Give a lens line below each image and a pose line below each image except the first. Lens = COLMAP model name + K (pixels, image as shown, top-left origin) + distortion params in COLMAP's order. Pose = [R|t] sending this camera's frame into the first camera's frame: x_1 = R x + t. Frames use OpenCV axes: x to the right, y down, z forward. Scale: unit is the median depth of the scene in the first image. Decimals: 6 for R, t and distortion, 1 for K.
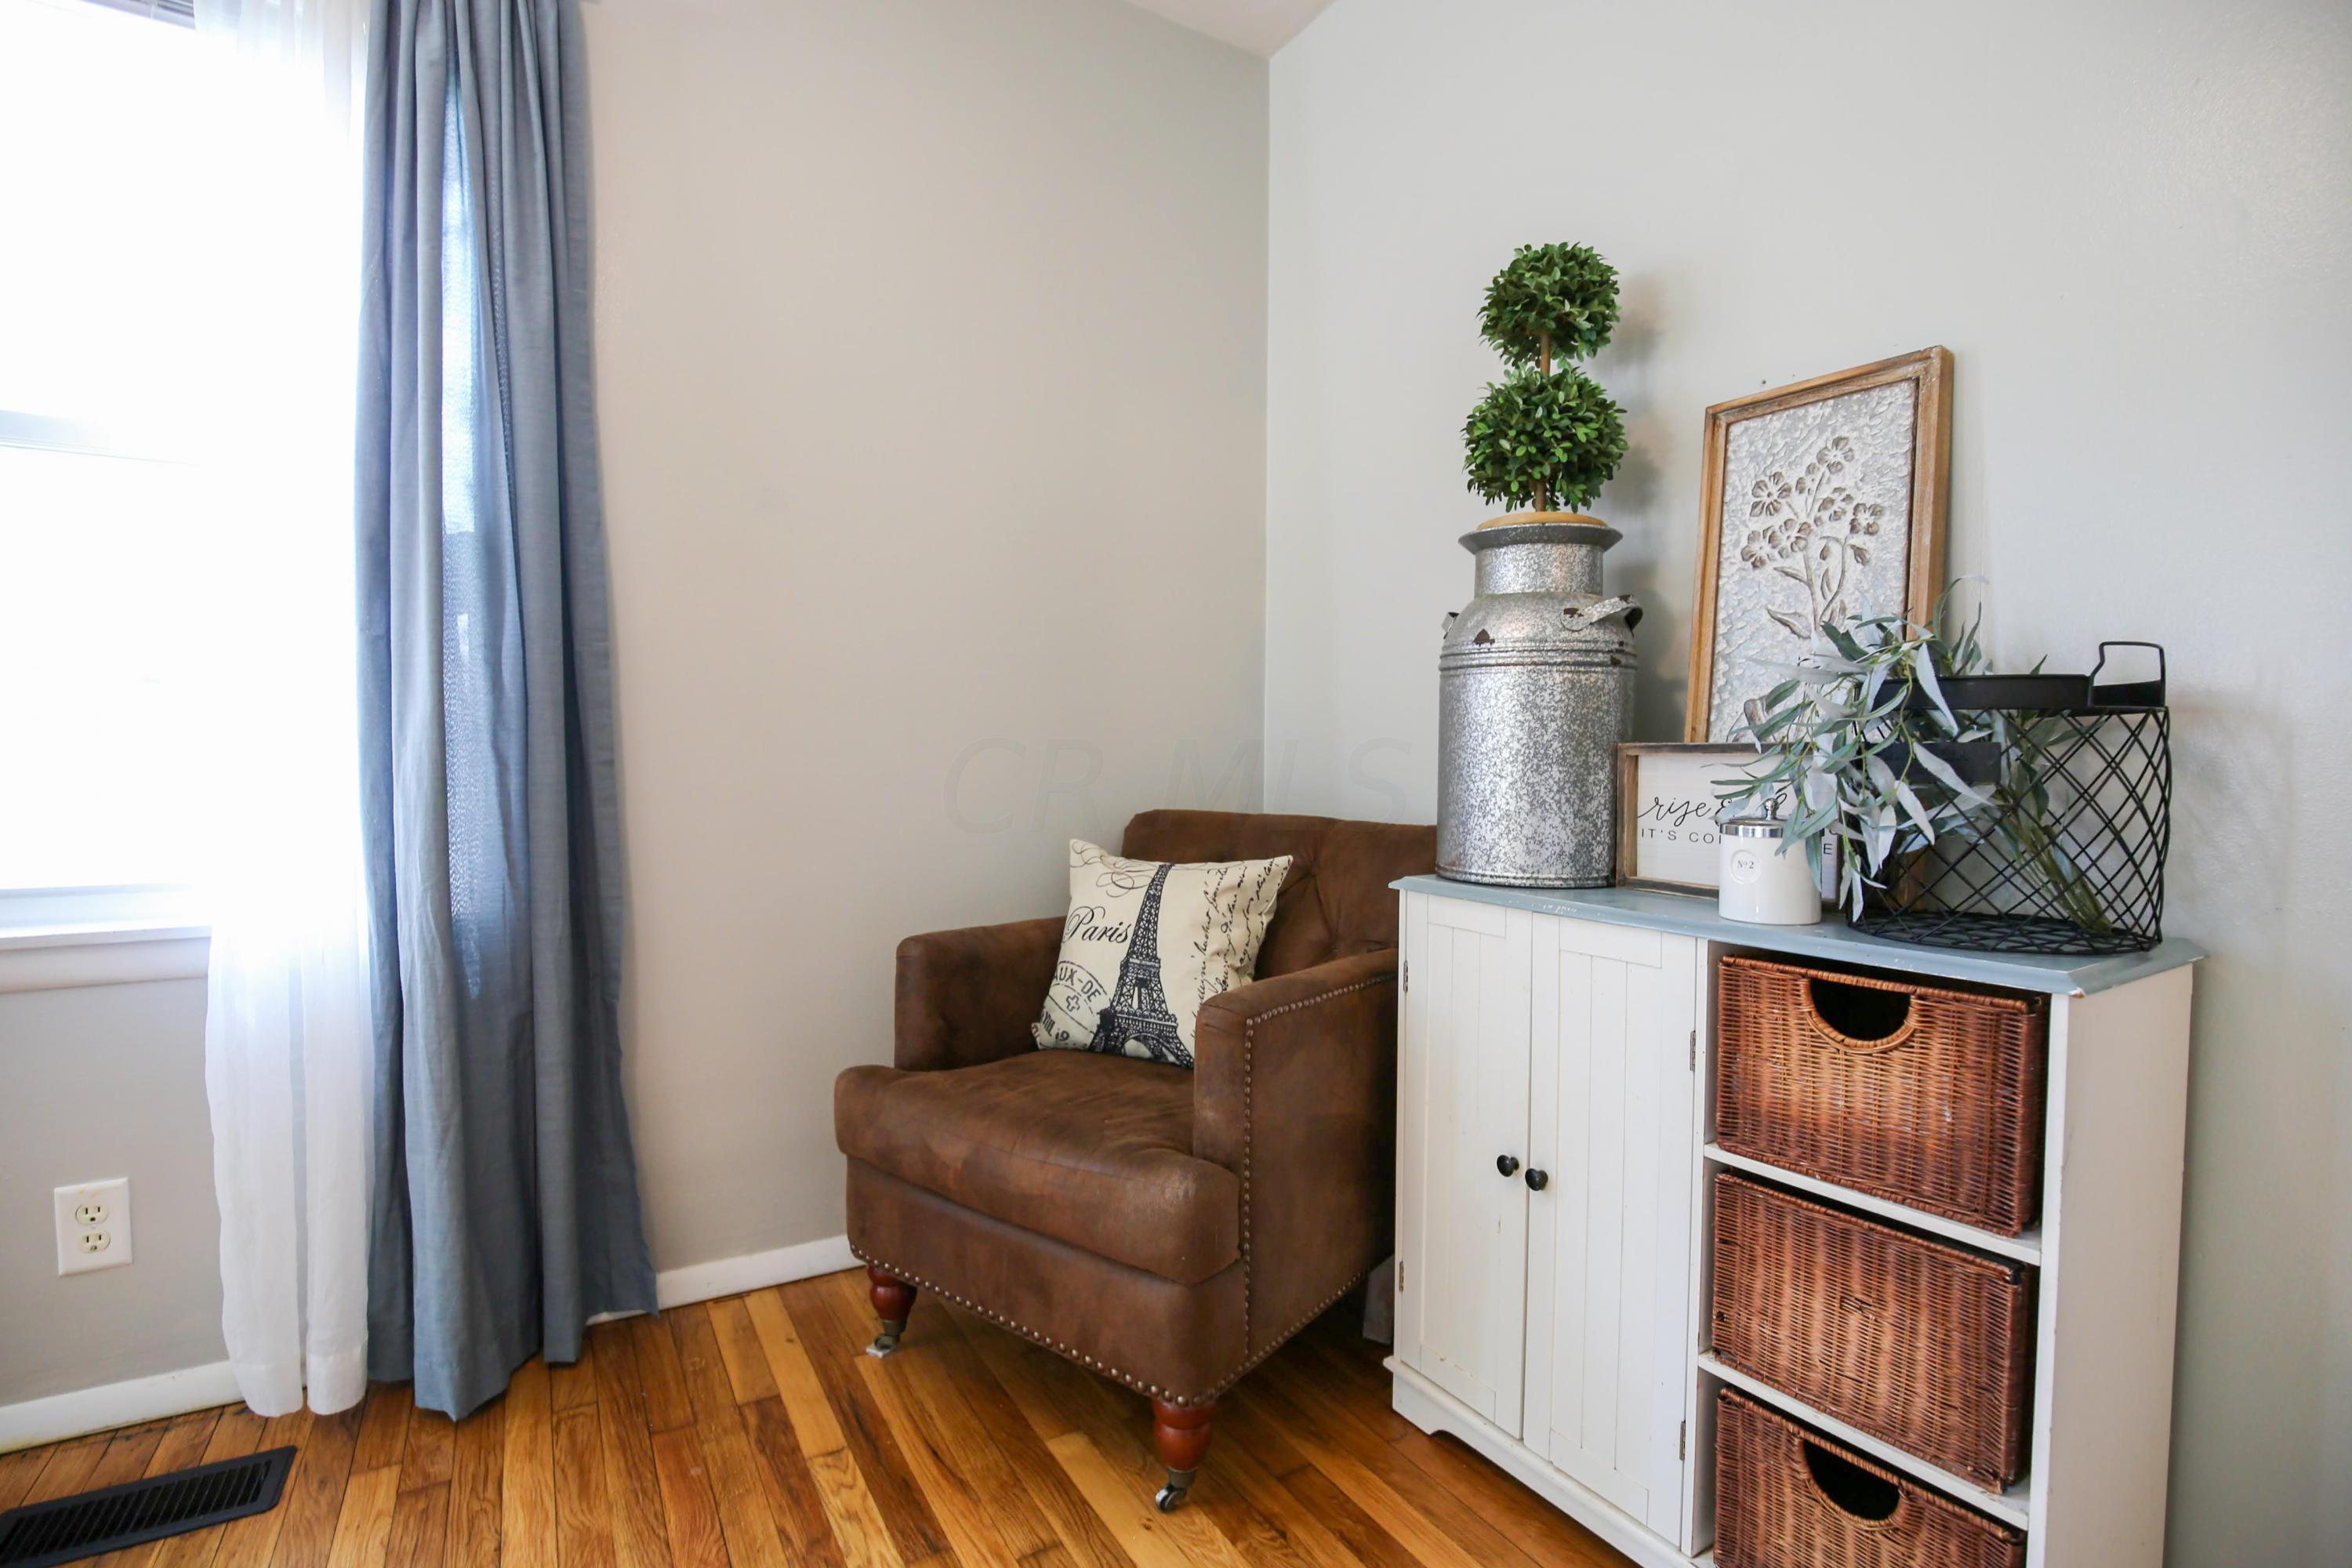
lens RADIAL K [[1100.2, 0, 1178.3], [0, 1100.2, 786.1], [0, 0, 1]] dist [-0.031132, 0.000418]
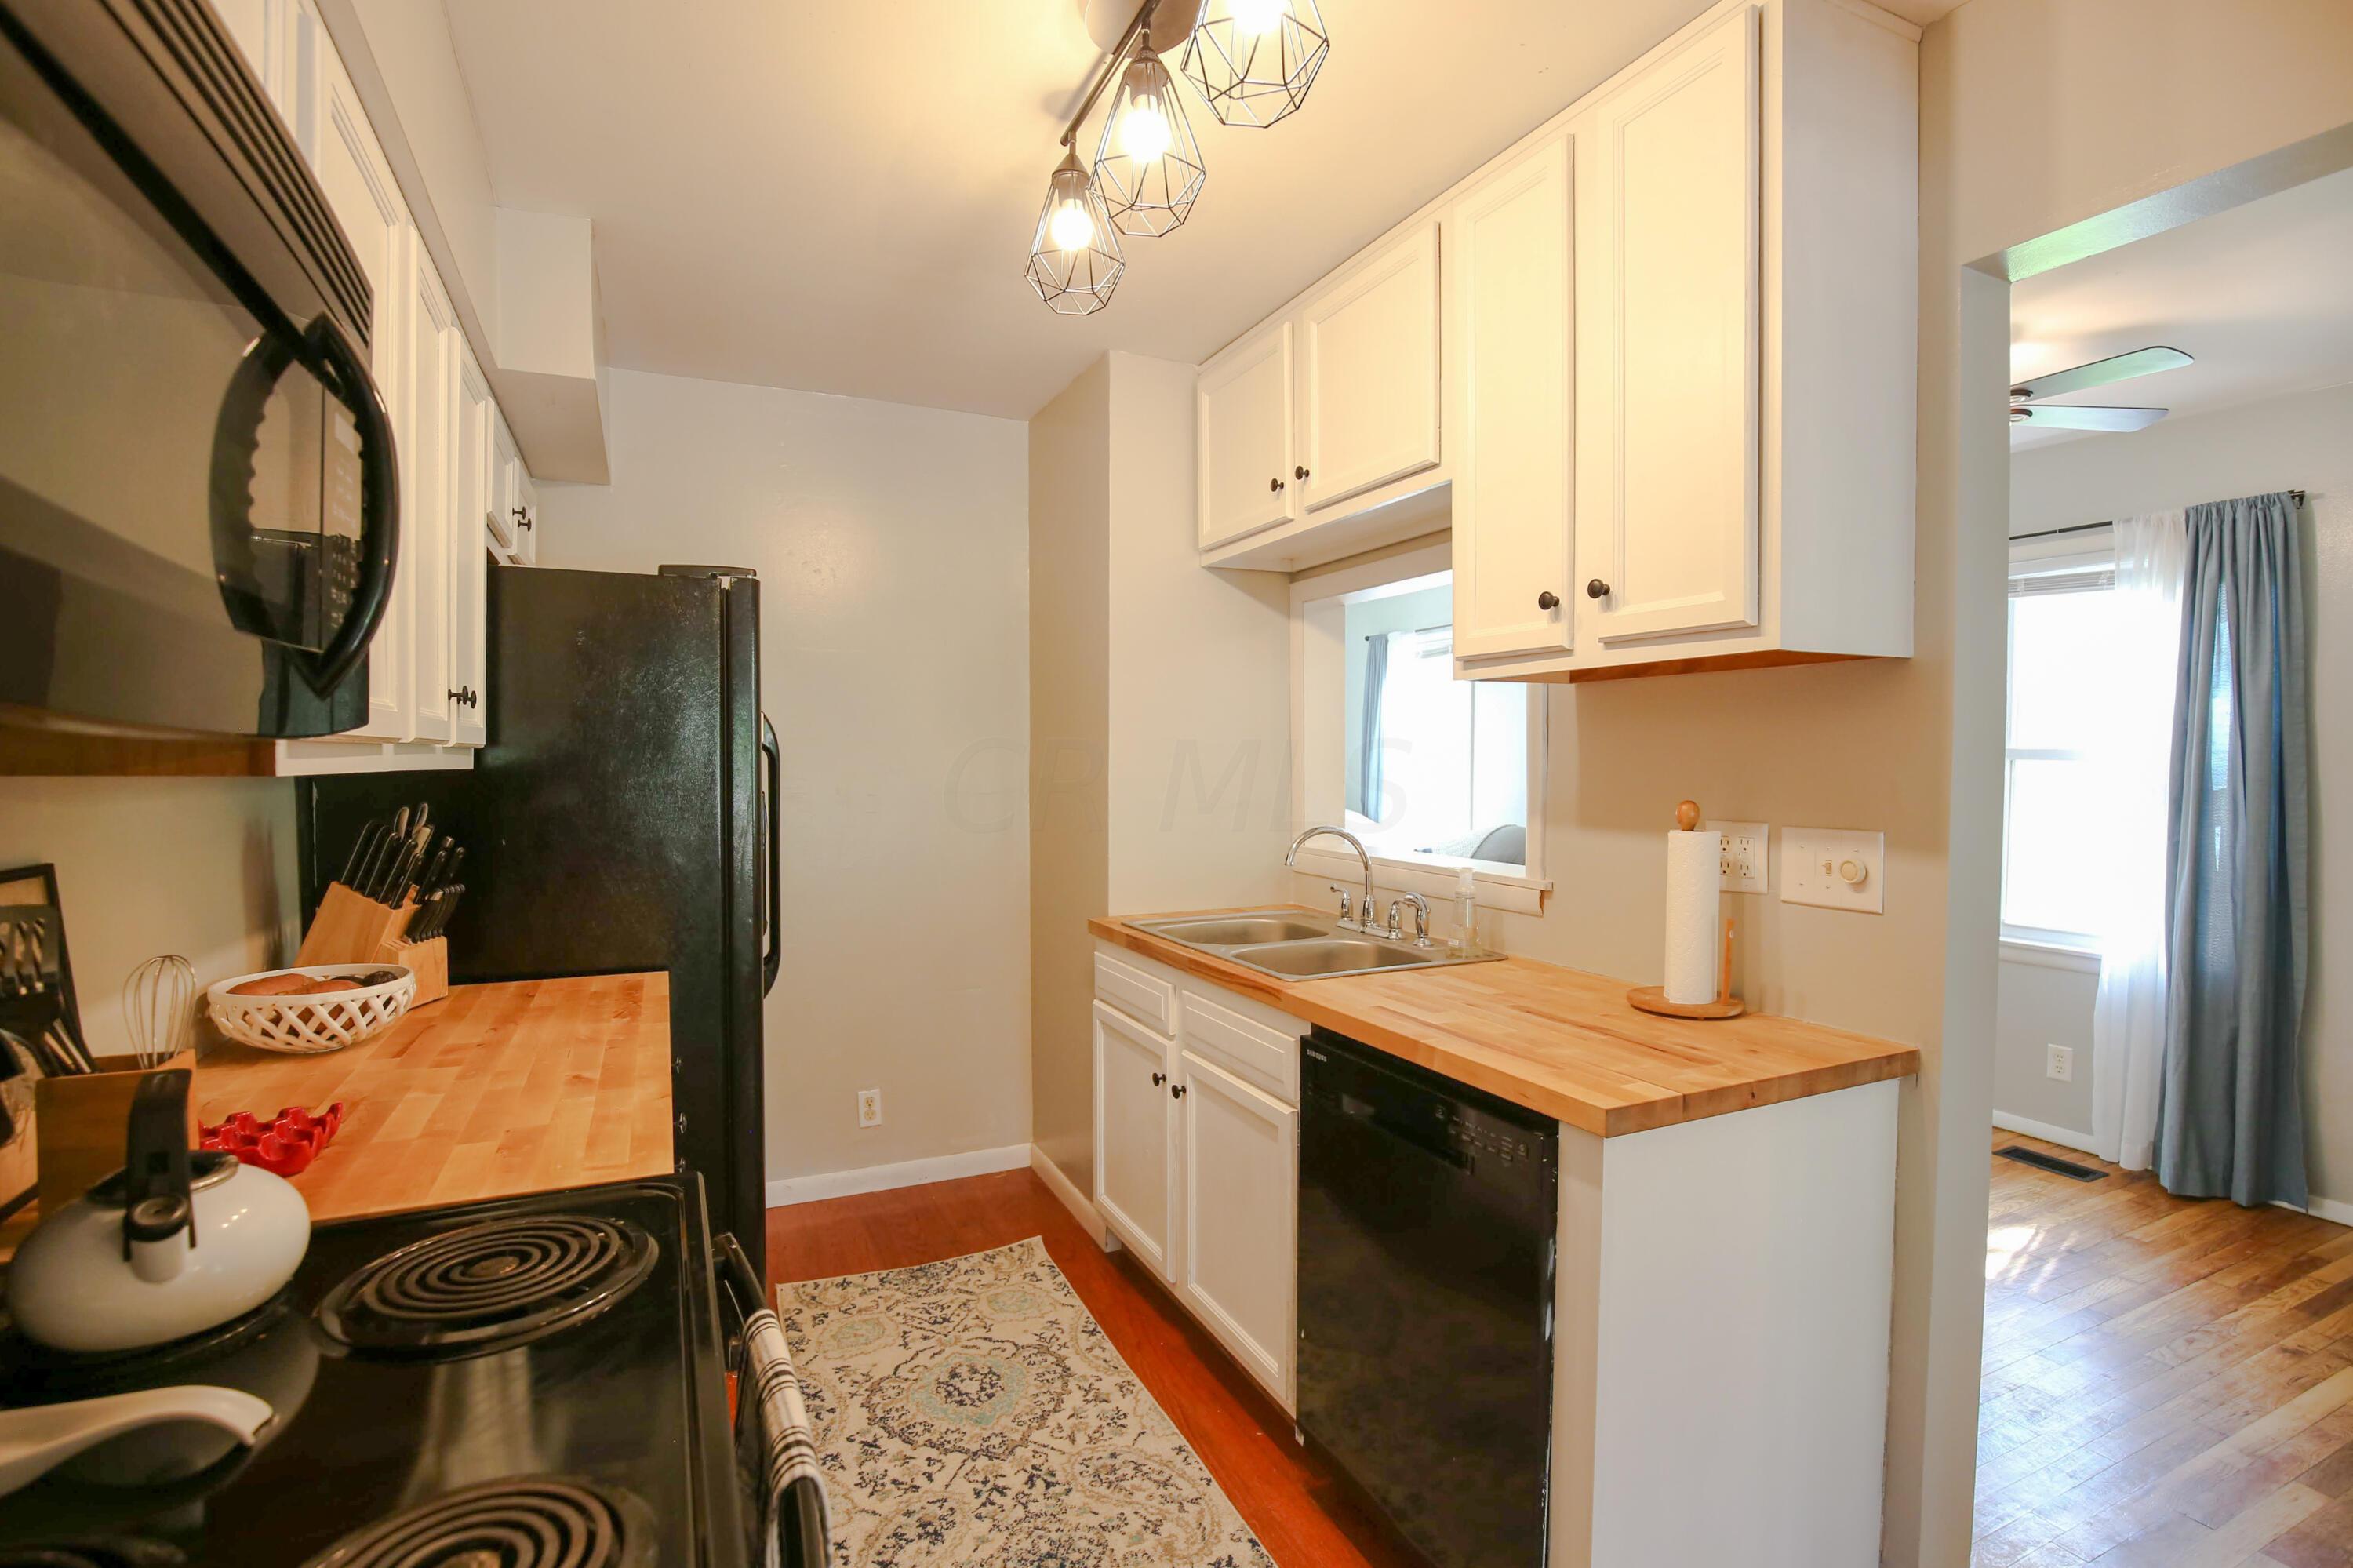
lens RADIAL K [[1100.7, 0, 1178.8], [0, 1100.7, 786.1], [0, 0, 1]] dist [-0.031132, 0.000418]
pose [[-0.091199, 0.023182, -0.995563, 1.717716], [-0.040282, 0.998825, 0.026948, -0.235631], [0.995018, 0.042561, -0.090158, -0.898810]]
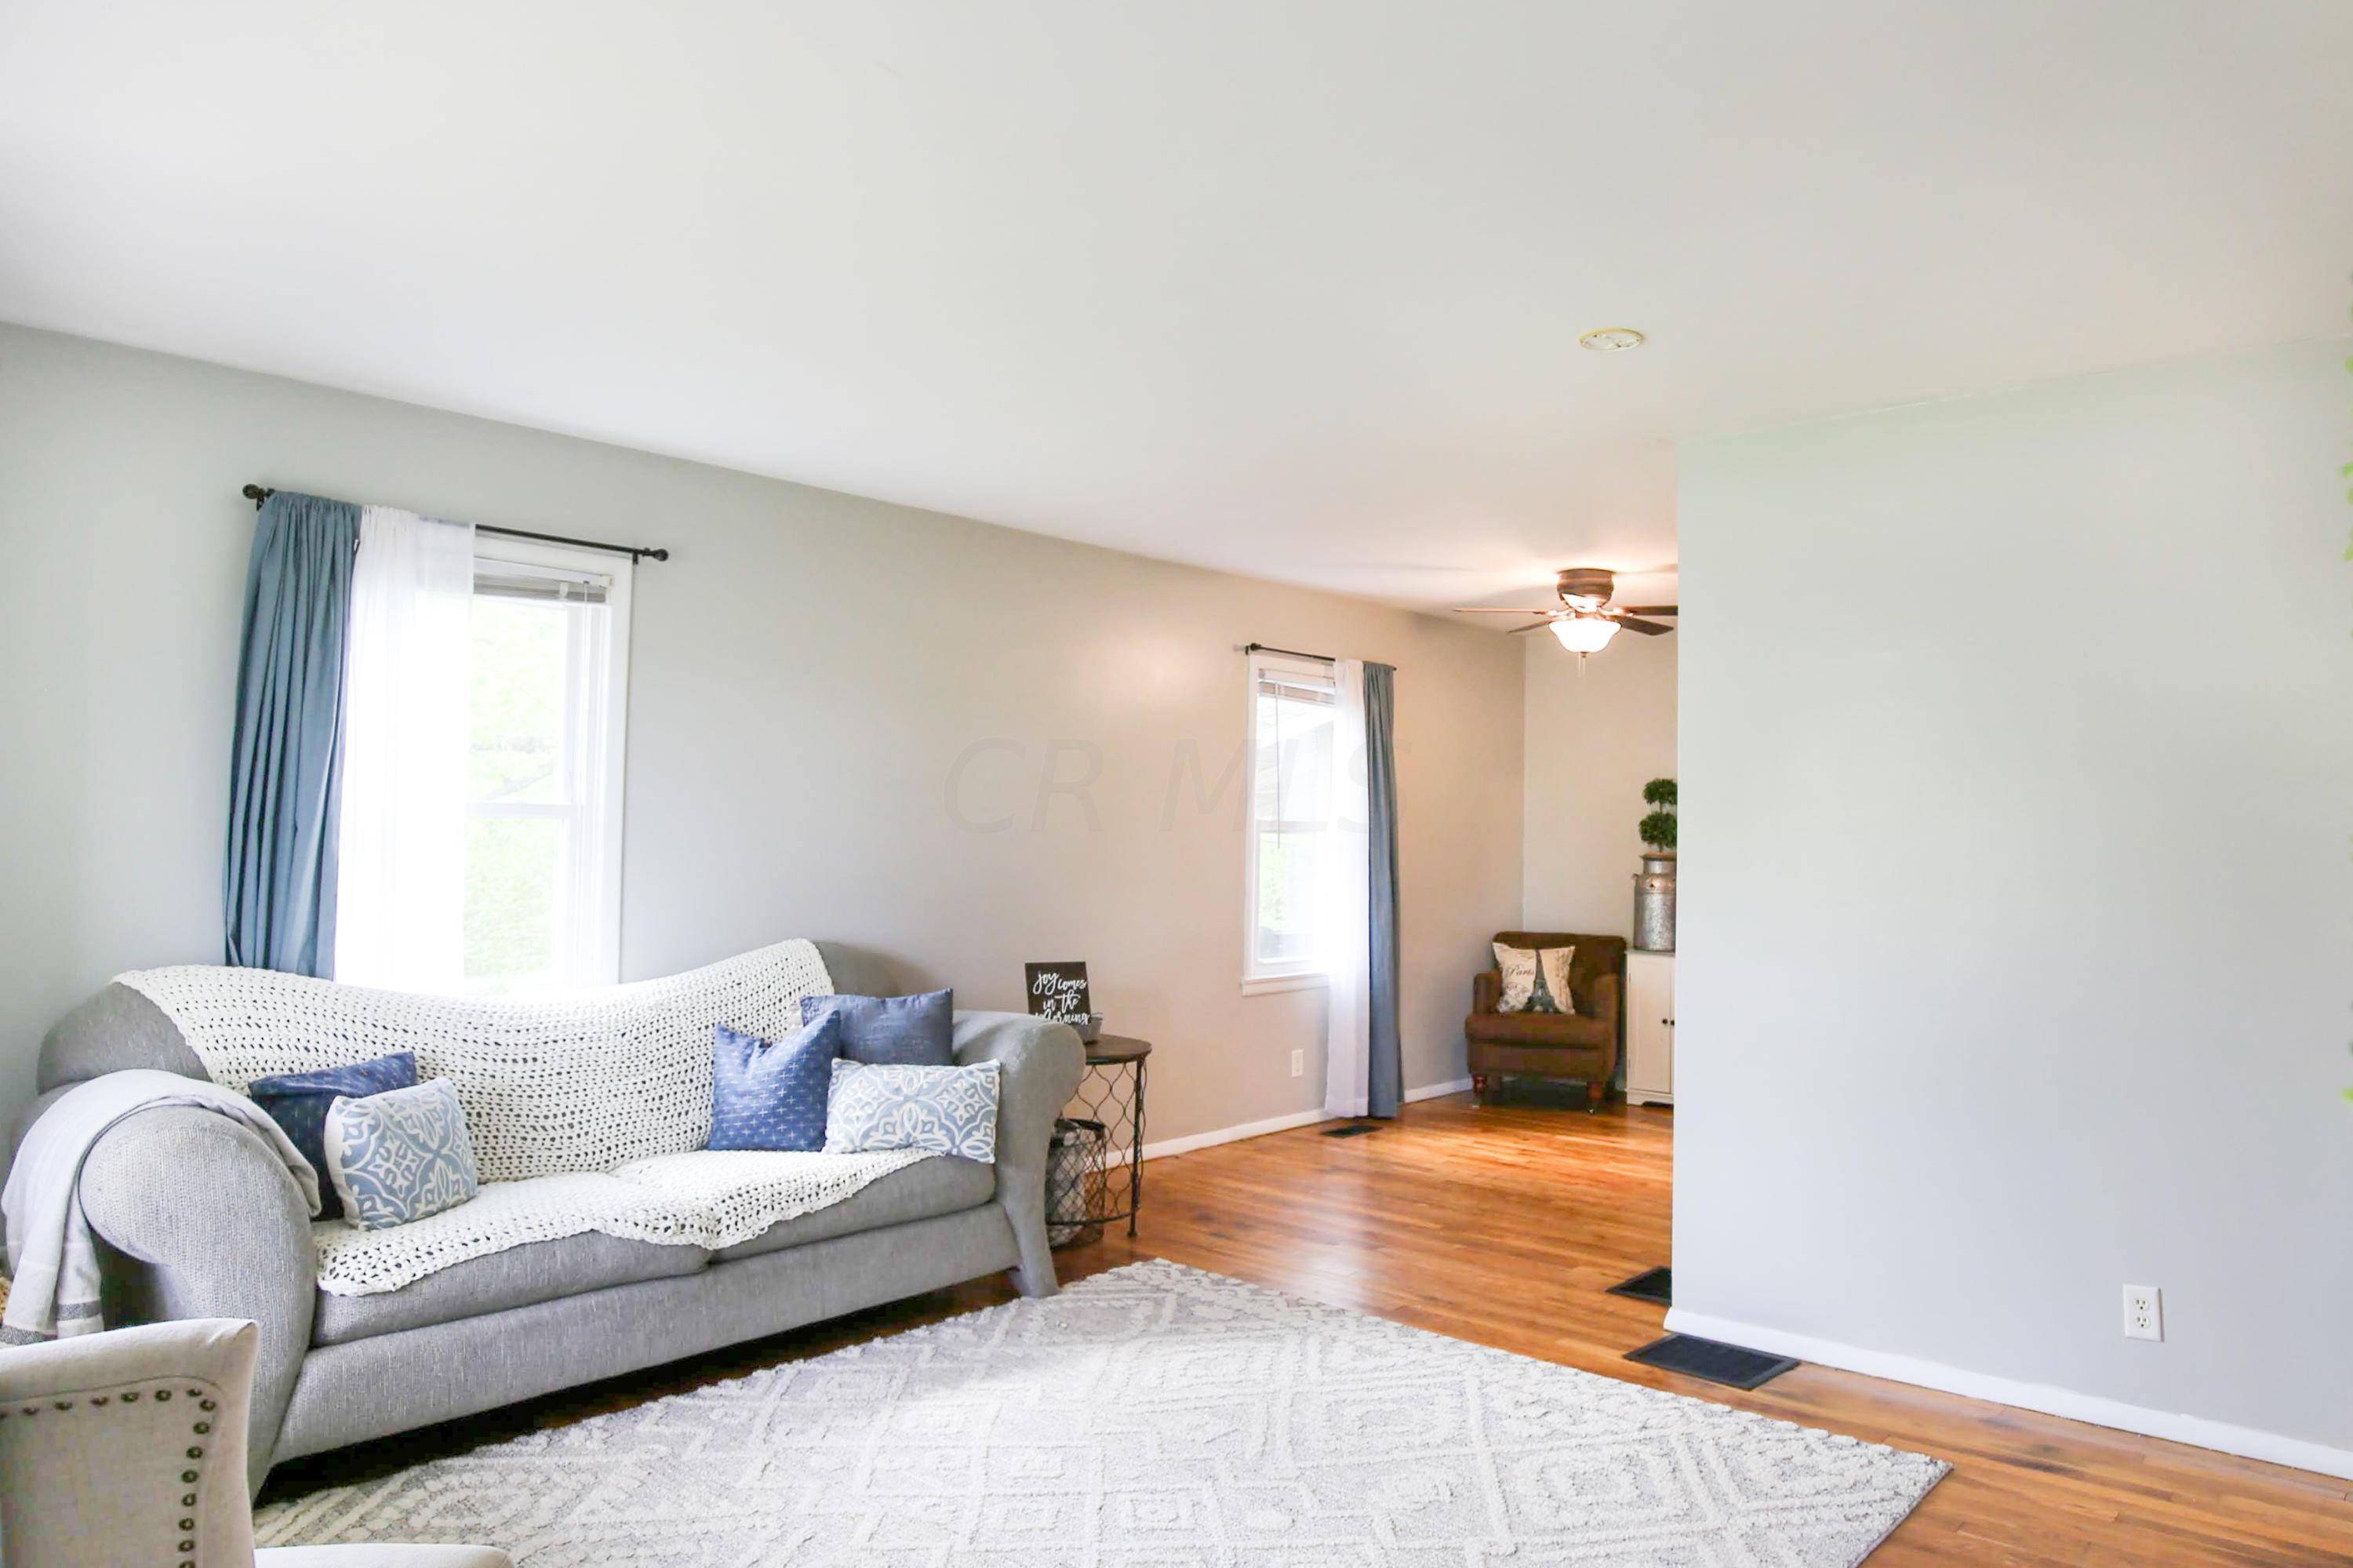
lens RADIAL K [[1520.4, 0, 1330.9], [0, 1520.4, 758.0], [0, 0, 1]] dist [-0.031611, 0.000053]
pose [[0.931276, 0.024665, 0.363479, -2.641177], [0.004410, 0.996869, -0.078946, -0.162726], [-0.364288, 0.075123, 0.928252, -3.457942]]
